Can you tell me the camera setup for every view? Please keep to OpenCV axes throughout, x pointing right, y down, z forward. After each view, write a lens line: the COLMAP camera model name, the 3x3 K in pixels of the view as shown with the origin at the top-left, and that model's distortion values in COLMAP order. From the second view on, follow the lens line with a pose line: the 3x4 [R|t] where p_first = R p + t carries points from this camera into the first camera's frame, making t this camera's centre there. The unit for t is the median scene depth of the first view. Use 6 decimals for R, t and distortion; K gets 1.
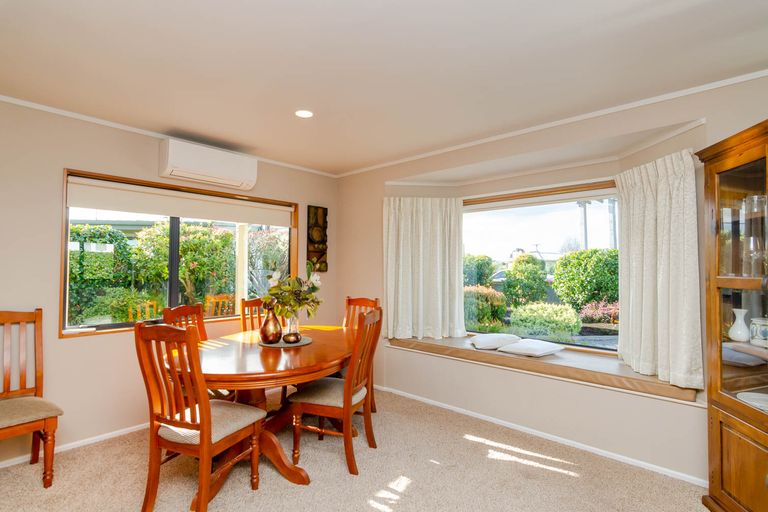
lens RADIAL K [[370.0, 0, 384.0], [0, 370.0, 256.0], [0, 0, 1]] dist [0.000545, 0.000497]
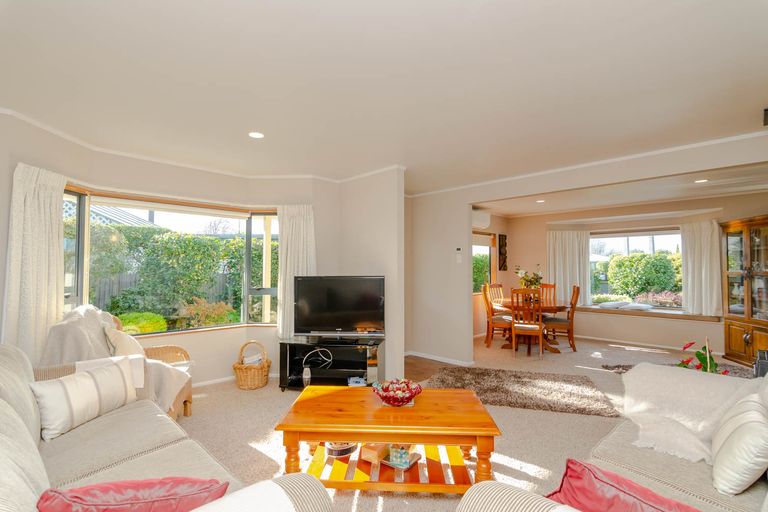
lens RADIAL K [[370.0, 0, 384.0], [0, 370.0, 256.0], [0, 0, 1]] dist [0.000545, 0.000497]
pose [[0.999134, -0.006832, -0.041048, -0.677590], [0.006590, 0.999960, -0.006026, -0.021858], [0.041088, 0.005750, 0.999139, -0.823233]]
